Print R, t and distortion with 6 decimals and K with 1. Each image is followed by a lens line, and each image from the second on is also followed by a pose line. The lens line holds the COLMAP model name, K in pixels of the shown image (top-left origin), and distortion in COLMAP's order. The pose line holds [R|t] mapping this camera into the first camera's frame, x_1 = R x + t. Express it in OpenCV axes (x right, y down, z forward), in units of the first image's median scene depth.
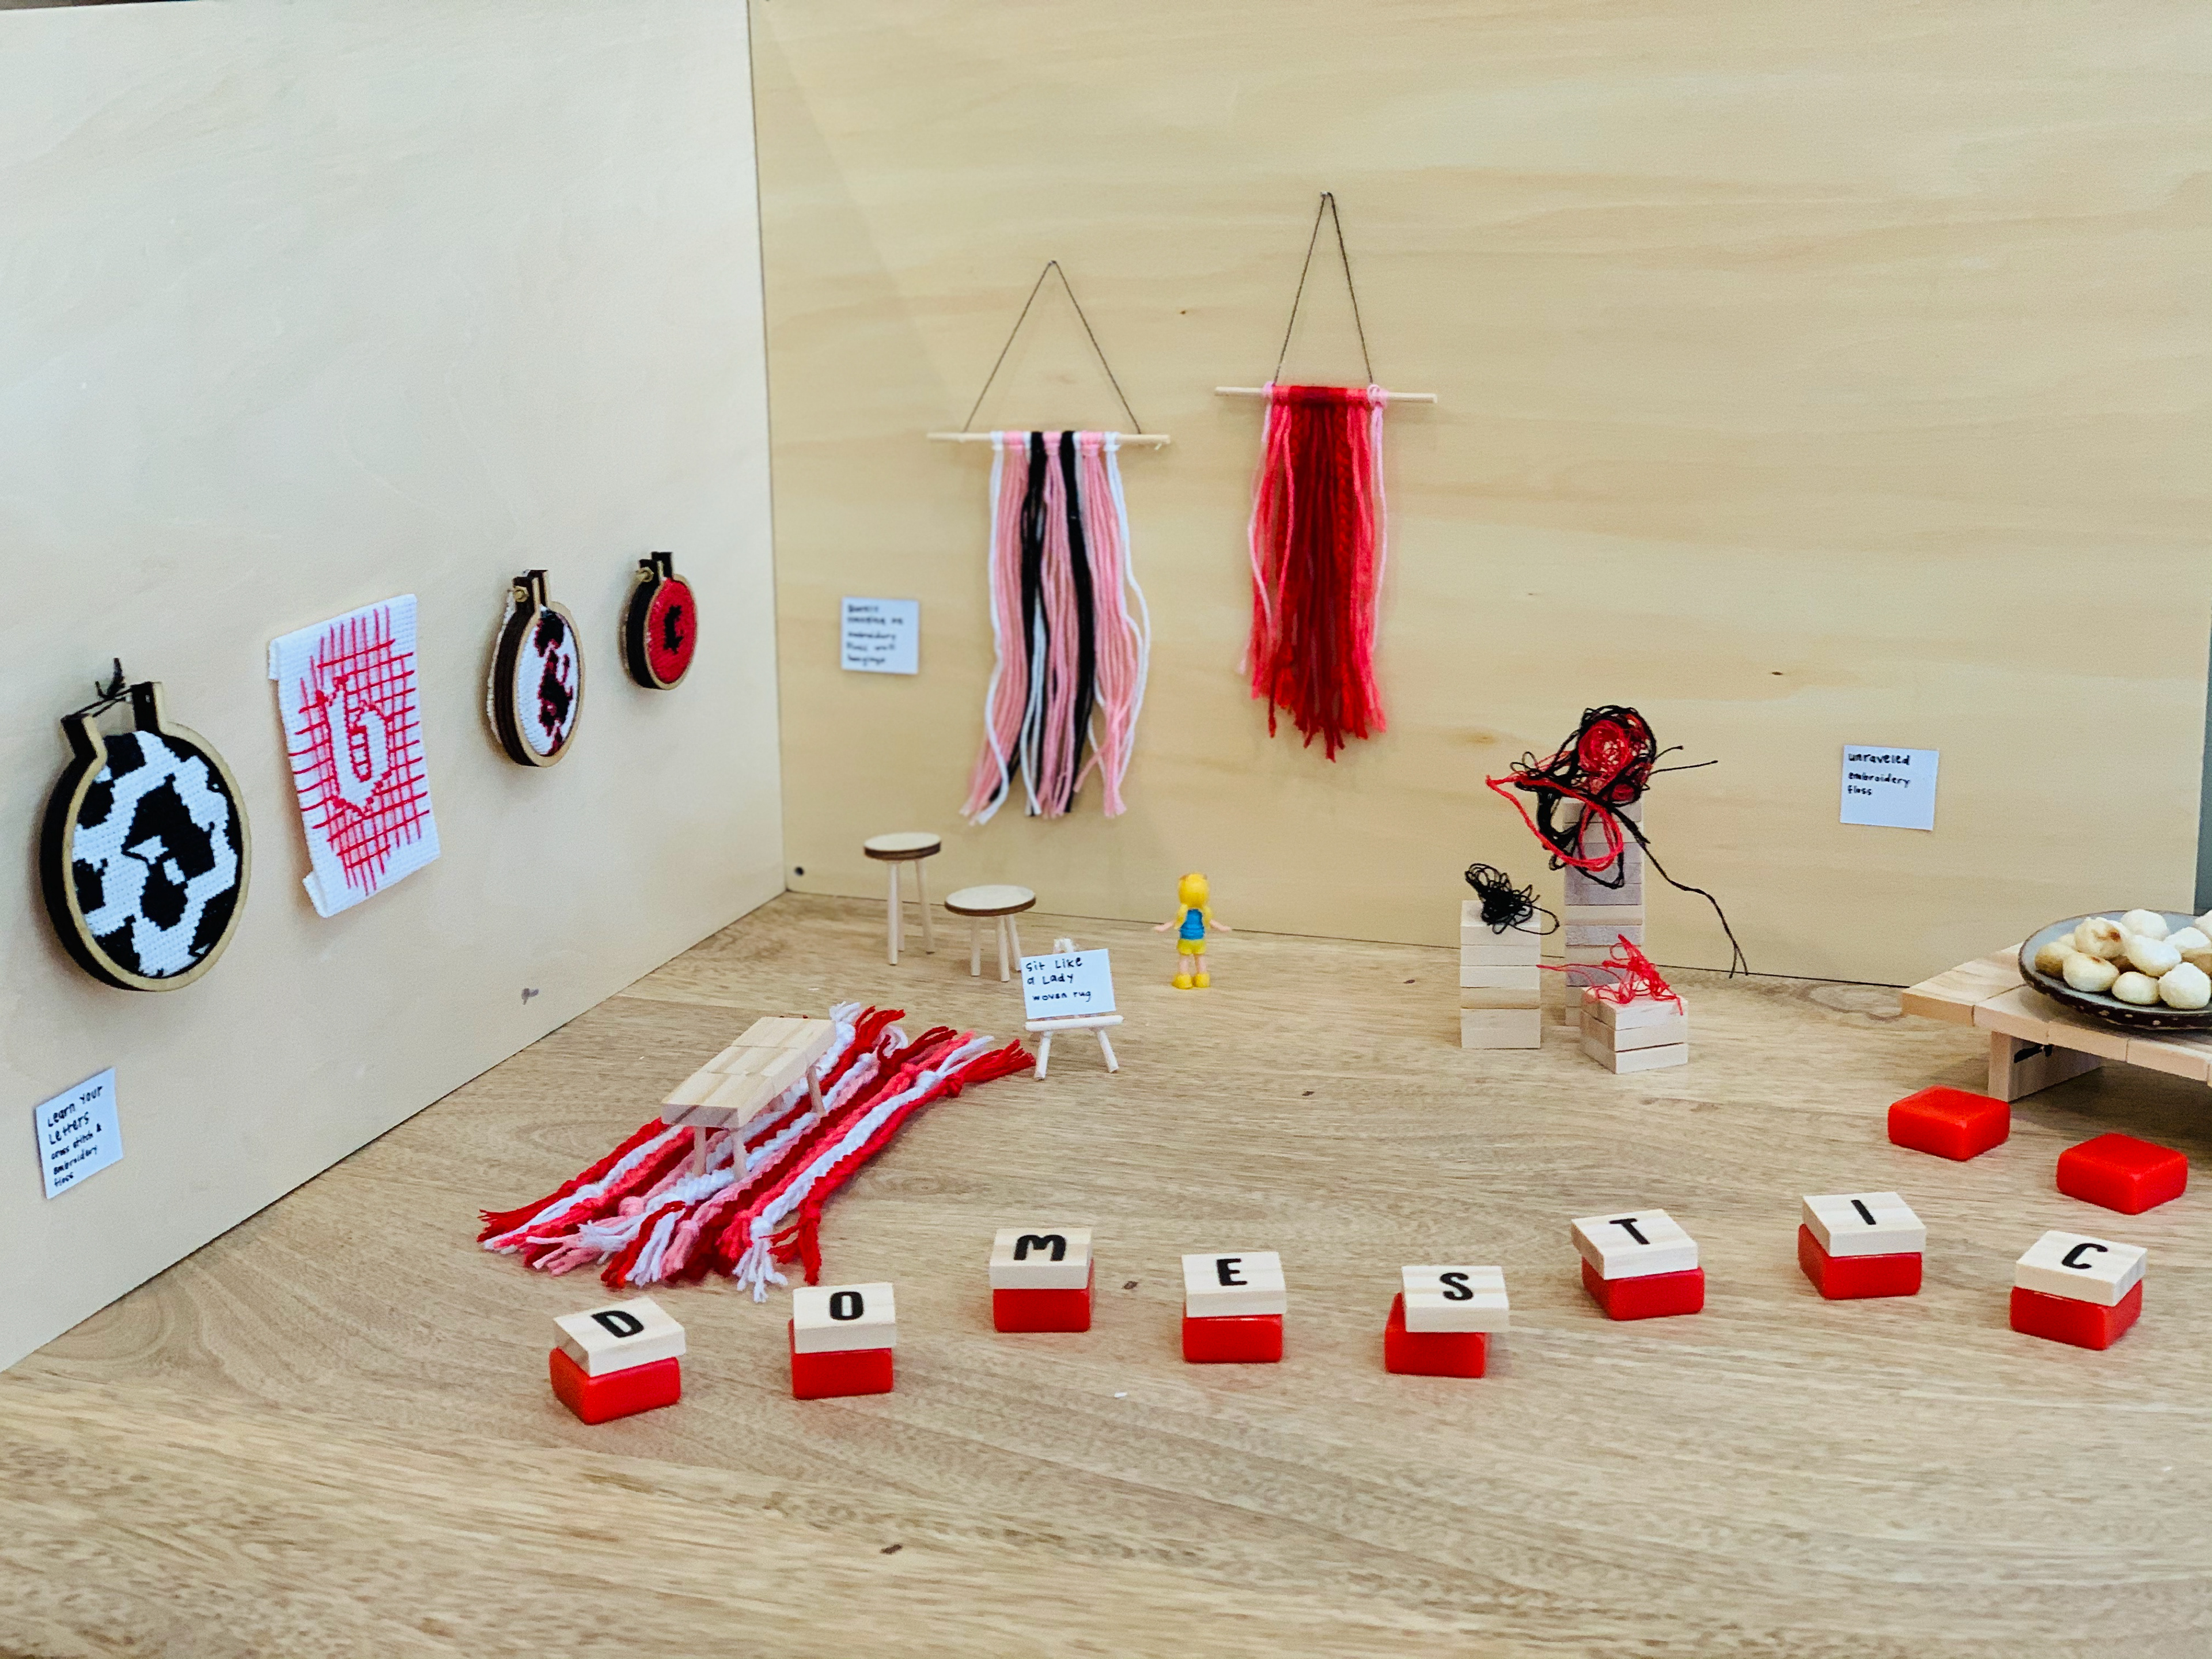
lens RADIAL K [[3302.5, 0, 1102.0], [0, 3302.5, 816.0], [0, 0, 1]] dist [0.074954, -0.125638]
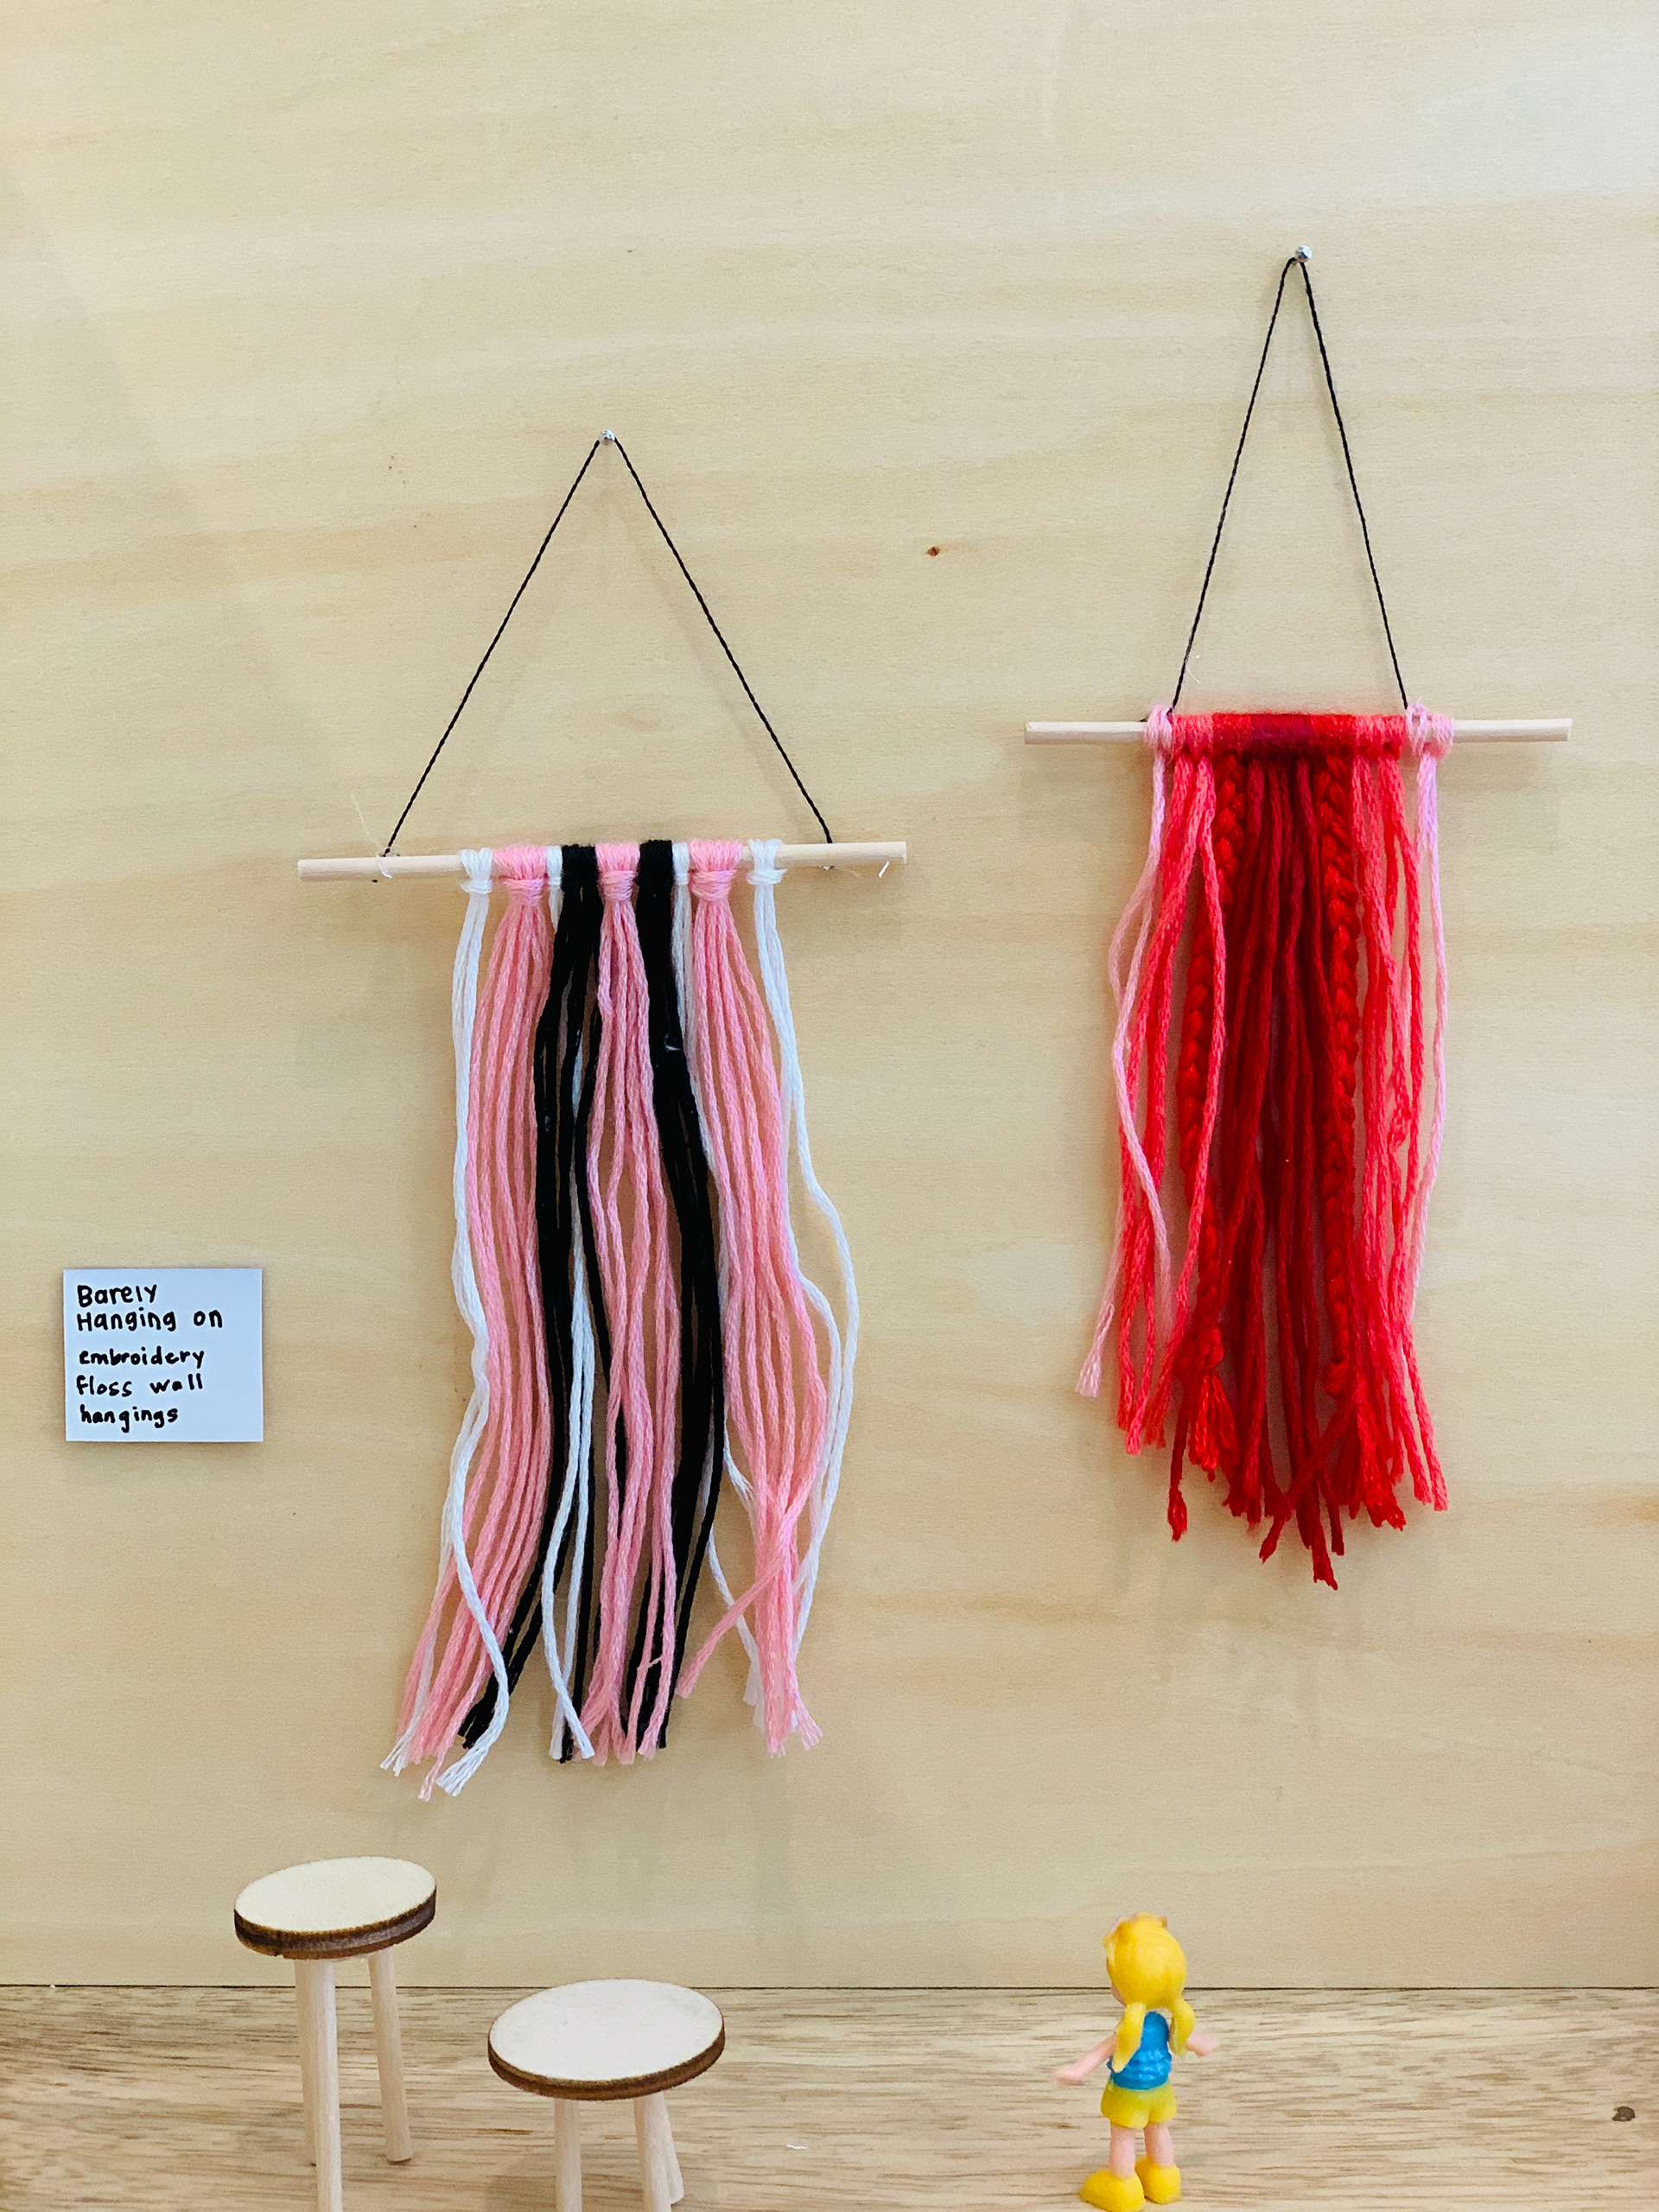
lens RADIAL K [[3302.5, 0, 819.7], [0, 3302.5, 1116.3], [0, 0, 1]] dist [0.074954, -0.125638]
pose [[0.943696, -0.043529, 0.327937, -0.144979], [0.074593, 0.993775, -0.082745, -0.051277], [-0.322294, 0.102547, 0.941069, 0.676324]]
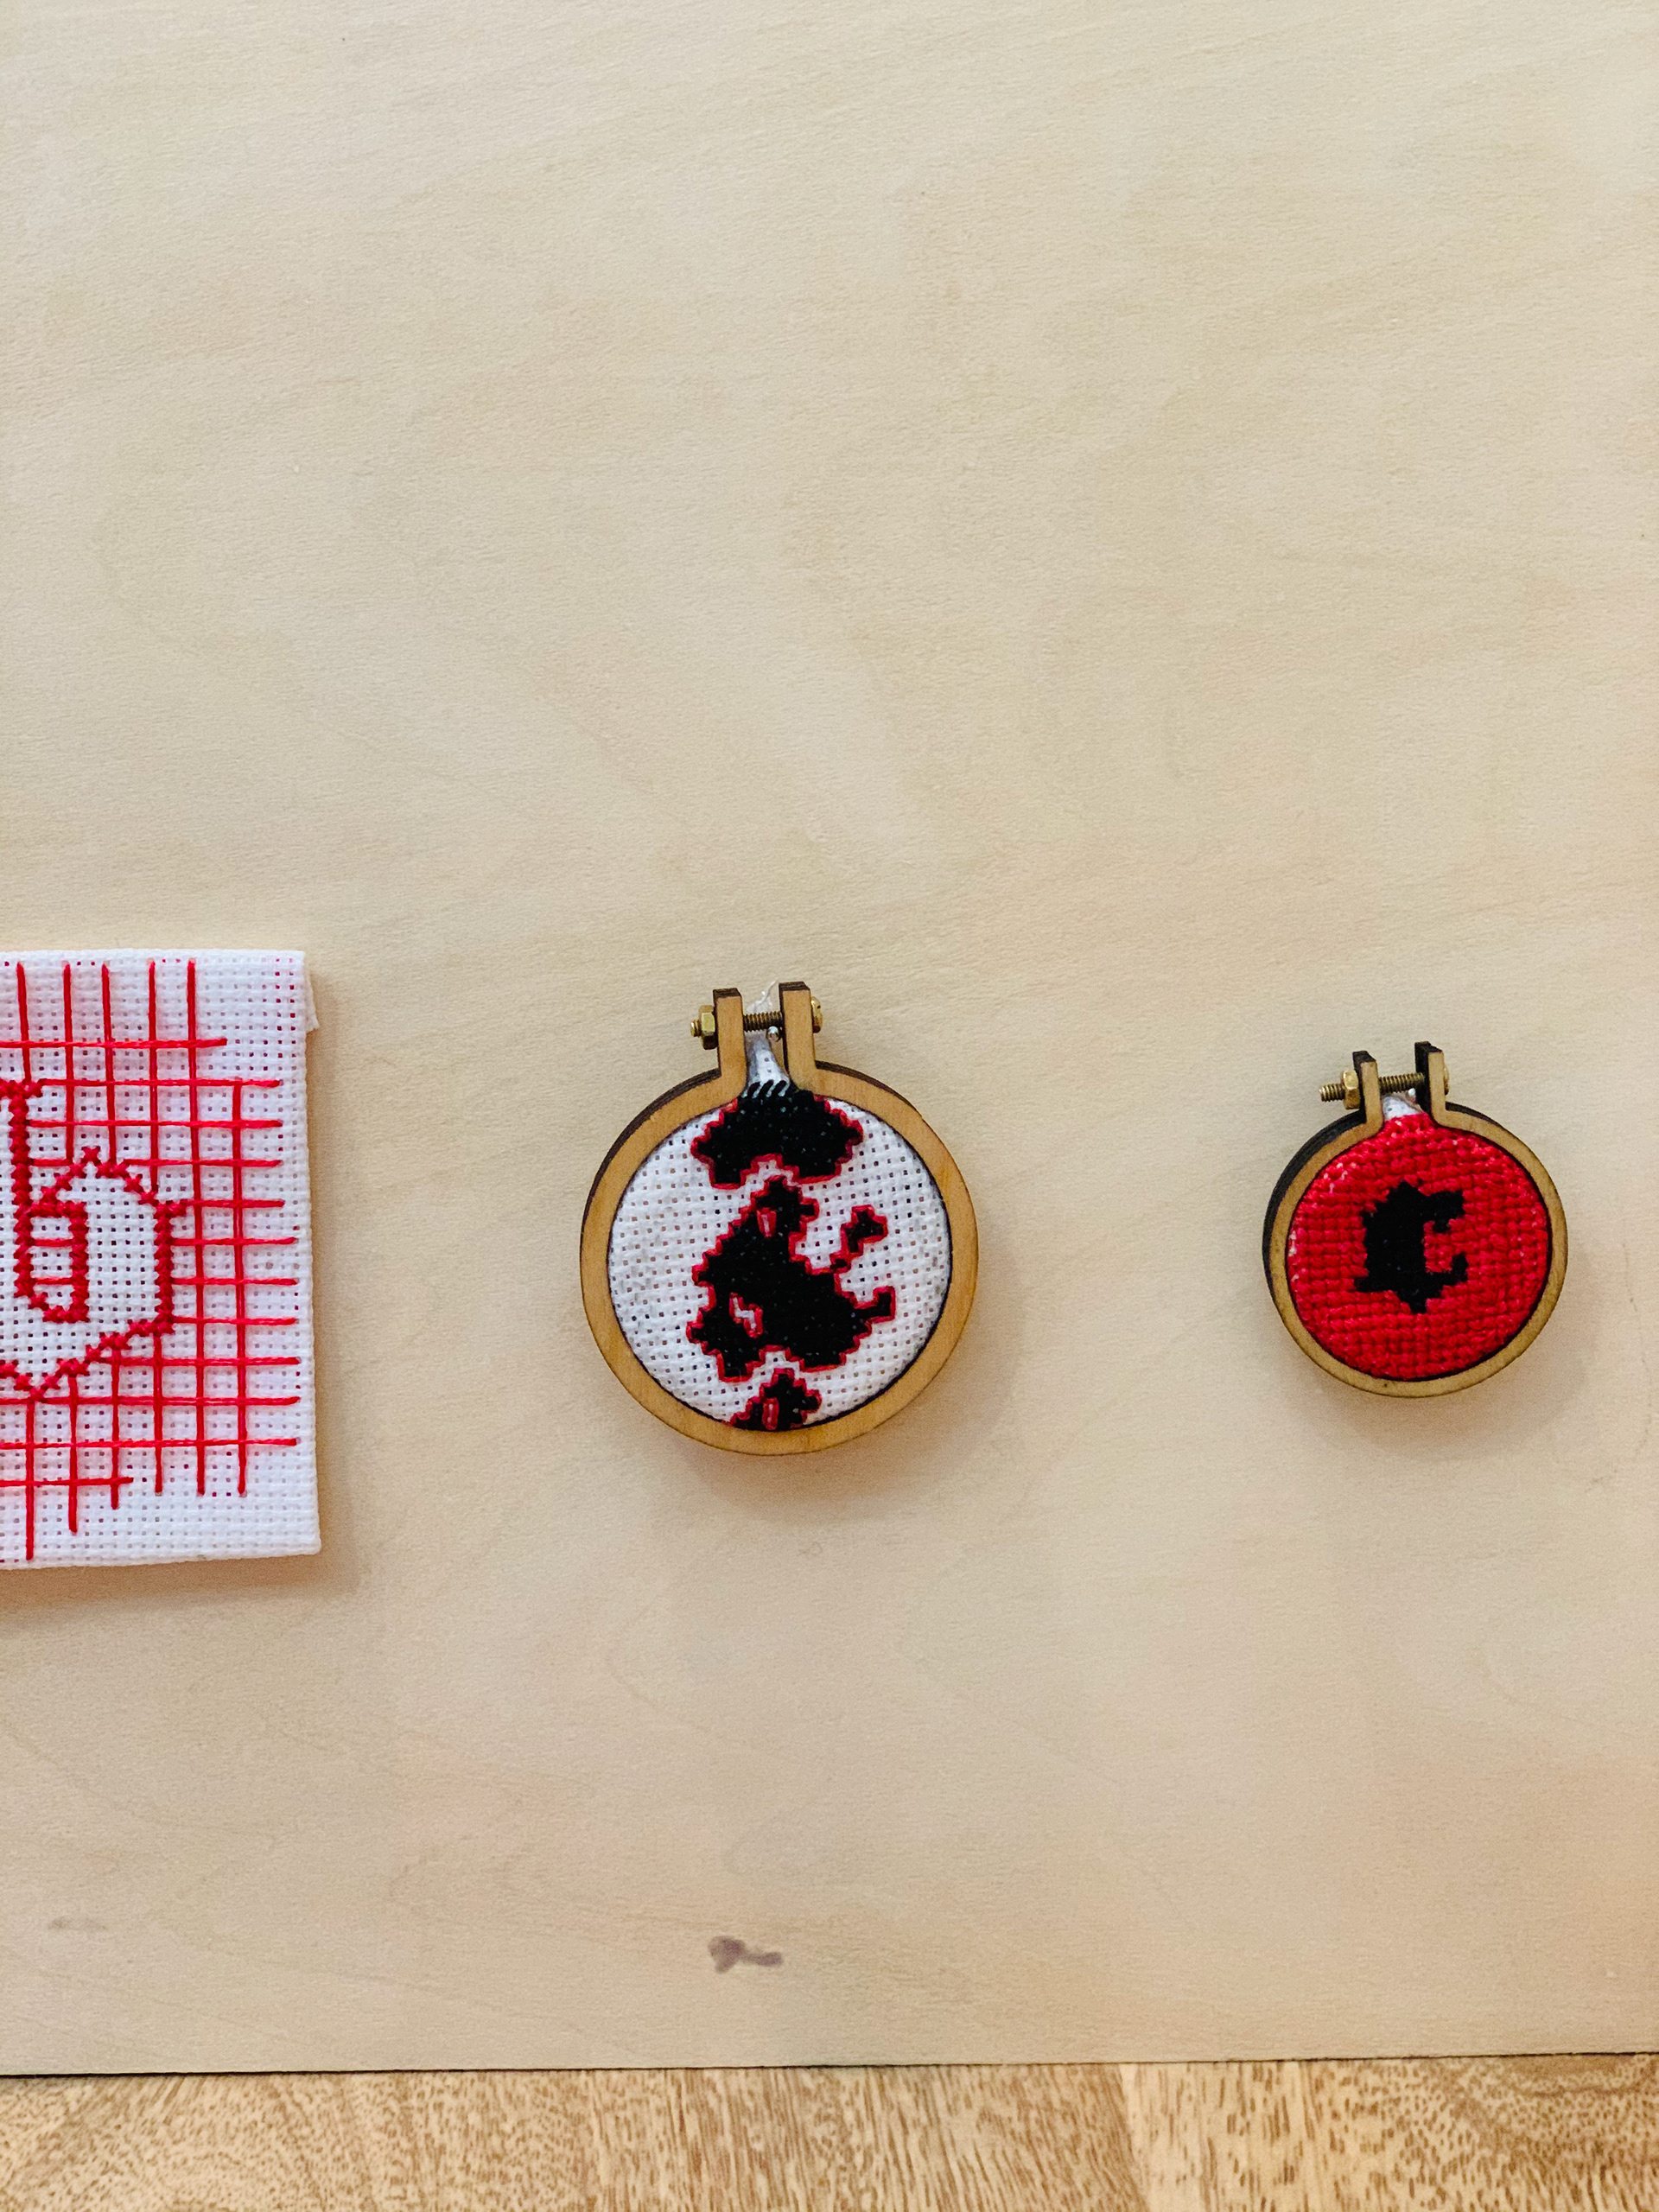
lens RADIAL K [[3345.7, 0, 834.8], [0, 3345.7, 1048.2], [0, 0, 1]] dist [-0.035073, 0.097426]
pose [[0.375726, 0.187837, -0.907495, 0.212306], [-0.239594, 0.965639, 0.100674, -0.111081], [0.895223, 0.179604, 0.407821, 0.845008]]
